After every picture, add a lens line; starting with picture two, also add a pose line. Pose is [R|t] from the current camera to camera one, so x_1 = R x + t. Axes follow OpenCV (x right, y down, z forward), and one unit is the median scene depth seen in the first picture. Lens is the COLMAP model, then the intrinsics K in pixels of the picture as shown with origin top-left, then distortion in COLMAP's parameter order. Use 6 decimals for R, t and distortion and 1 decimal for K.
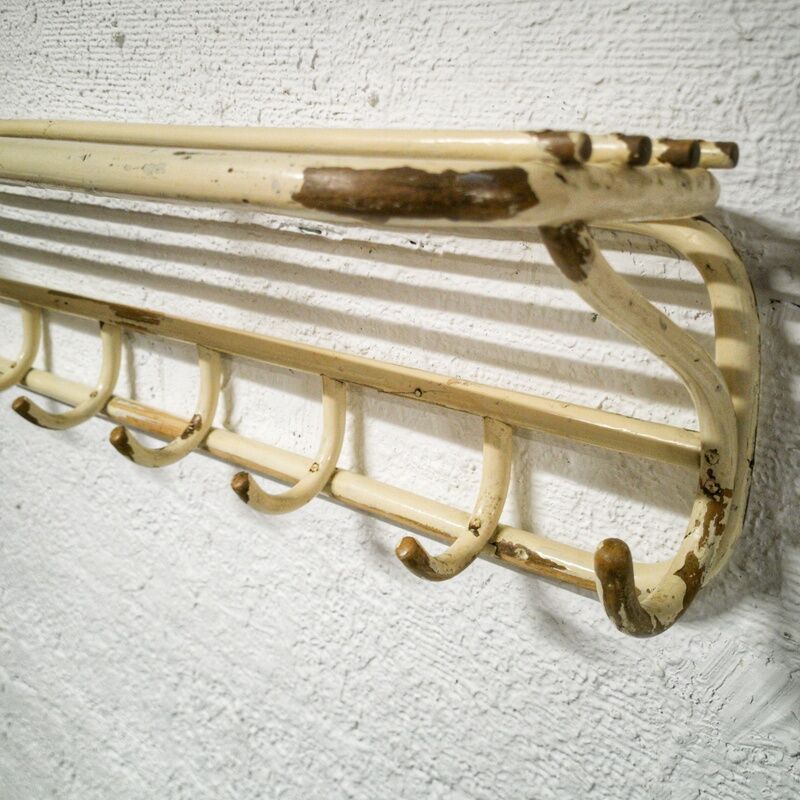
lens RADIAL K [[917.9, 0, 450.9], [0, 917.9, 368.4], [0, 0, 1]] dist [0.052112, -0.090853]
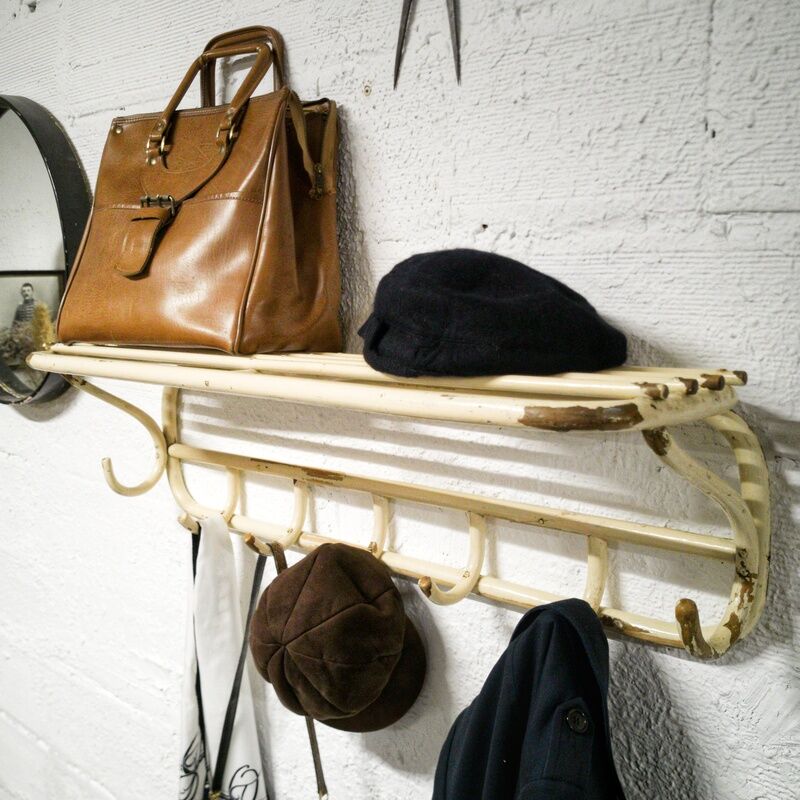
lens RADIAL K [[879.7, 0, 397.9], [0, 879.7, 446.3], [0, 0, 1]] dist [0.068391, -0.168625]
pose [[0.995572, -0.038661, -0.085684, -0.168839], [0.032912, 0.997174, -0.067530, -0.008388], [0.088053, 0.064411, 0.994031, -0.575181]]
